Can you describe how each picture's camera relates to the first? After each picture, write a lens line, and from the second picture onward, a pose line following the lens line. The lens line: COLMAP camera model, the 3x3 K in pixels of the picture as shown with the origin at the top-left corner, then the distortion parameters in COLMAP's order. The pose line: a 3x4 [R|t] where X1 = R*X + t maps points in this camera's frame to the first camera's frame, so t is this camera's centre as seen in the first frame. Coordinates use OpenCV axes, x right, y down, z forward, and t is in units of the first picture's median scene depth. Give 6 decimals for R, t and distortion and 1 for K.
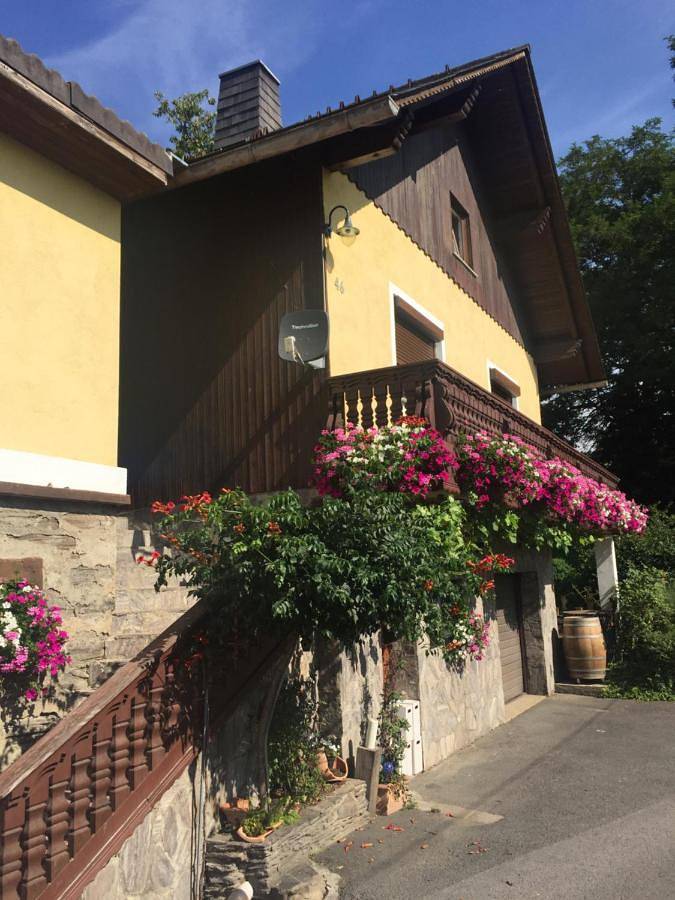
lens RADIAL K [[750.7, 0, 335.7], [0, 750.7, 453.7], [0, 0, 1]] dist [0.000829, 0.002262]
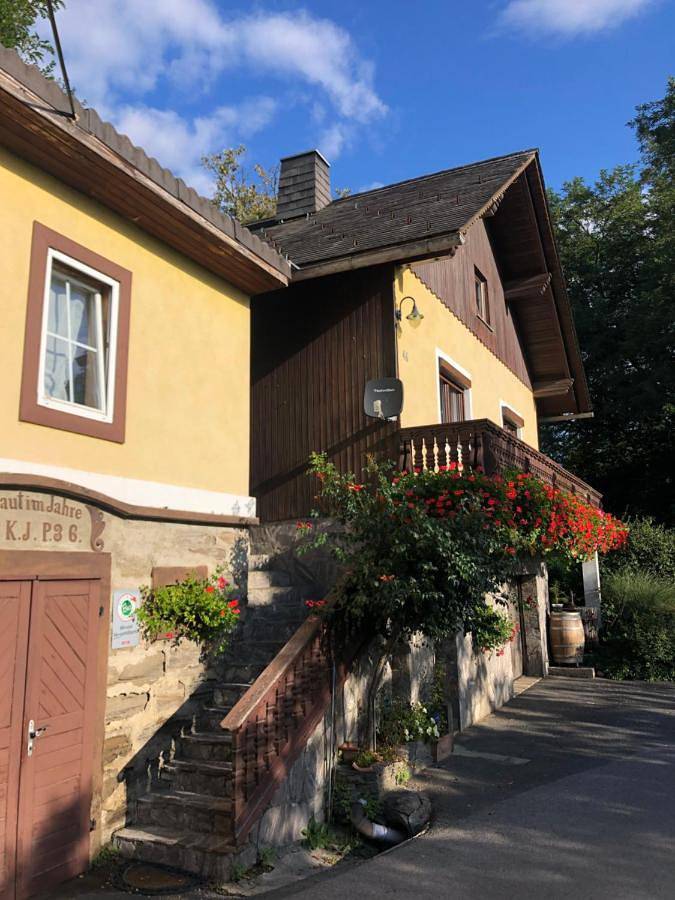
lens RADIAL K [[725.9, 0, 337.5], [0, 725.9, 450.0], [0, 0, 1]] dist [-0.003330, -0.003512]
pose [[0.999374, 0.012800, 0.032989, -0.120857], [-0.012650, 0.999909, -0.004736, -0.042146], [-0.033046, 0.004316, 0.999445, -0.201931]]
